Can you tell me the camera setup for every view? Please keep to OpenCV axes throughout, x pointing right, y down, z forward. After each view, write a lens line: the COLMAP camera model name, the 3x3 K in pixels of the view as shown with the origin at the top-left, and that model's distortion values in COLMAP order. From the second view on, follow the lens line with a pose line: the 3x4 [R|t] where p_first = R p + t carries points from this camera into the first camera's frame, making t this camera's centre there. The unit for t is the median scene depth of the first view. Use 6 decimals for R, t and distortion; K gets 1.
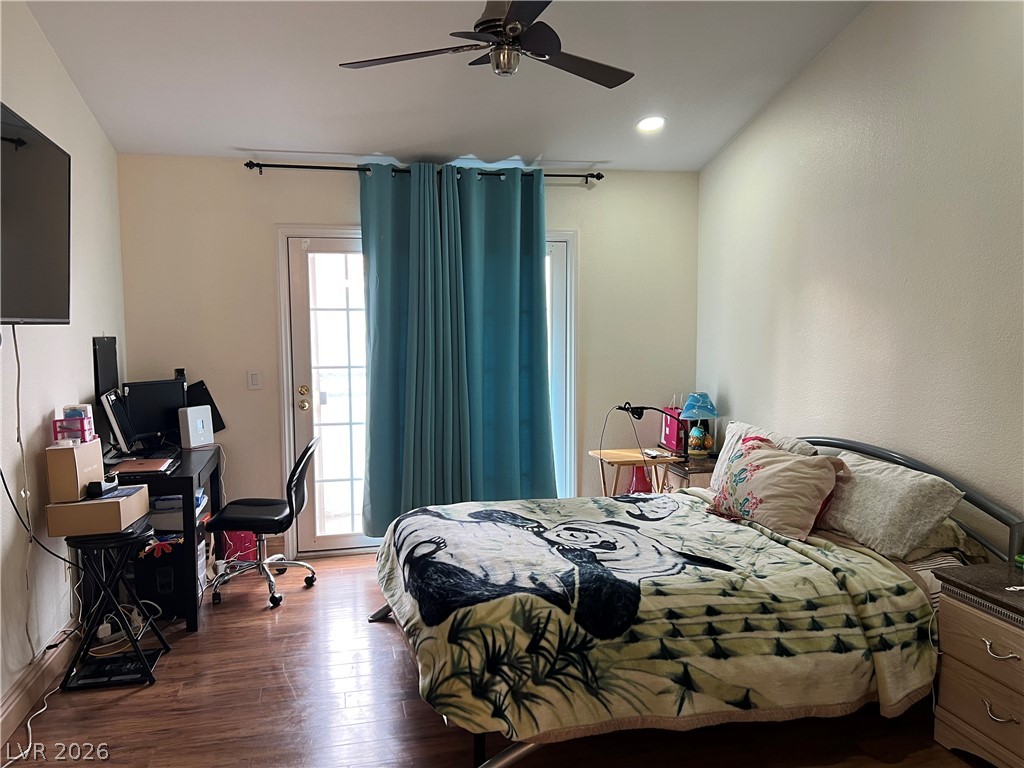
lens RADIAL K [[772.6, 0, 511.5], [0, 772.6, 383.3], [0, 0, 1]] dist [0.030004, -0.028144]
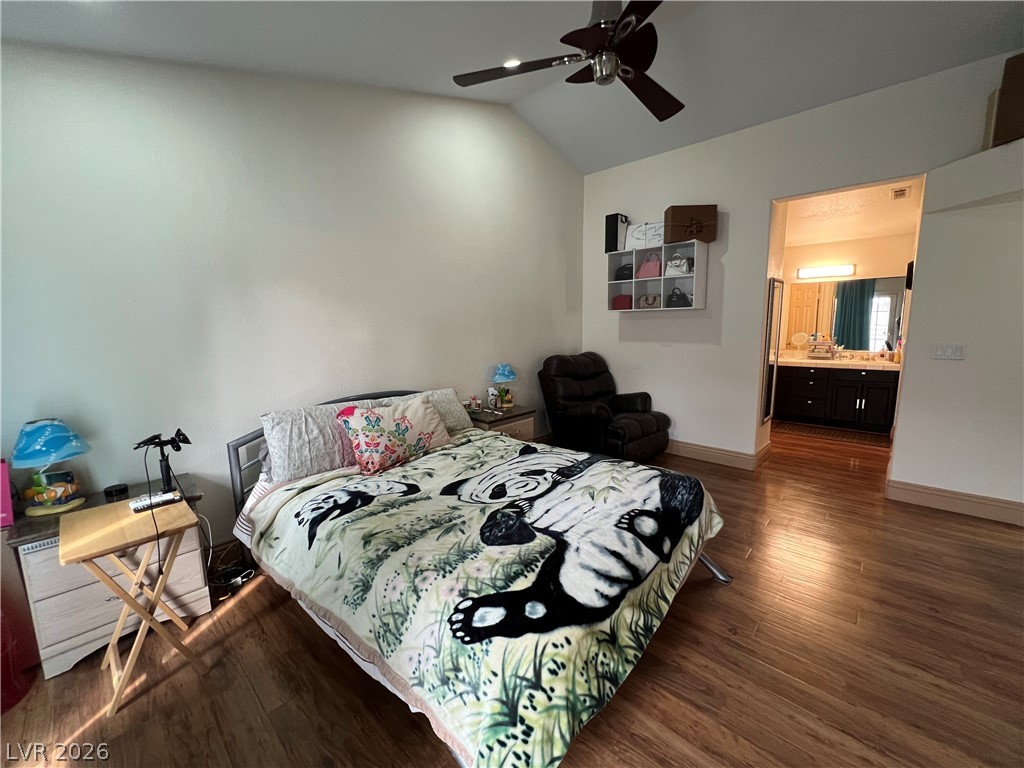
lens RADIAL K [[409.3, 0, 512.6], [0, 409.3, 384.1], [0, 0, 1]] dist [-0.000732, 0.000073]
pose [[-0.564701, -0.107262, 0.818296, -0.384832], [0.083507, 0.979003, 0.185955, -0.070146], [-0.821060, 0.173343, -0.543887, 1.253333]]
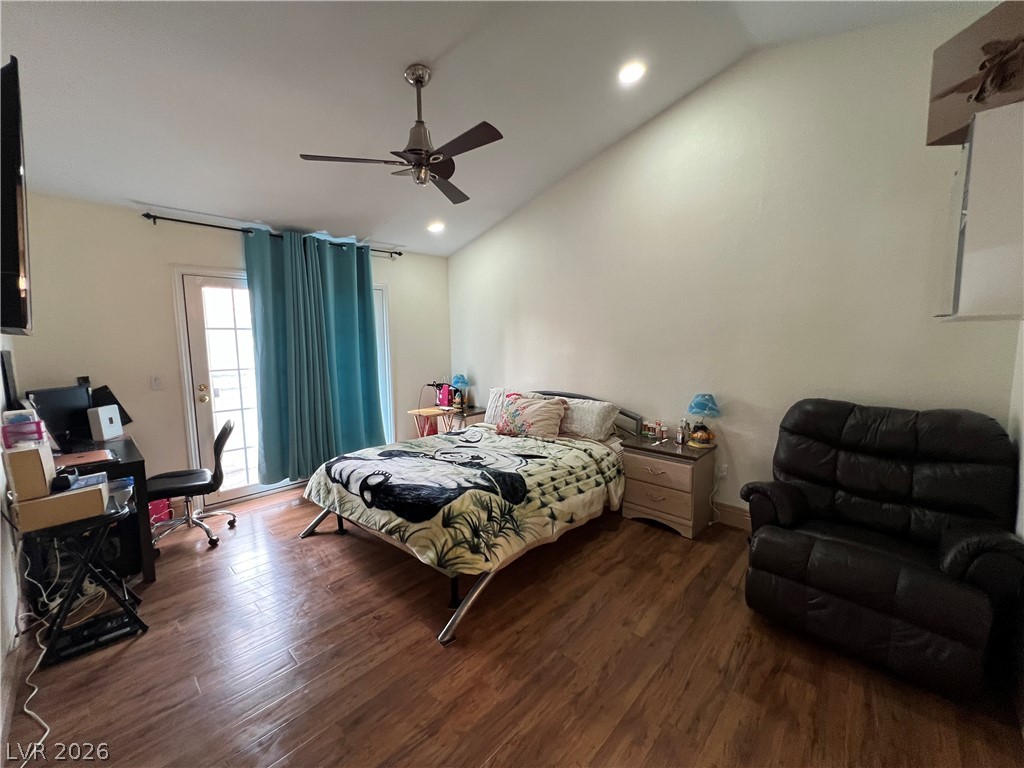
lens RADIAL K [[407.8, 0, 515.8], [0, 407.8, 379.2], [0, 0, 1]] dist [-0.011803, 0.000826]
pose [[0.829917, -0.058862, 0.554773, -0.288817], [0.051823, 0.998253, 0.028390, 0.003105], [-0.555475, 0.005188, 0.831517, 0.139007]]
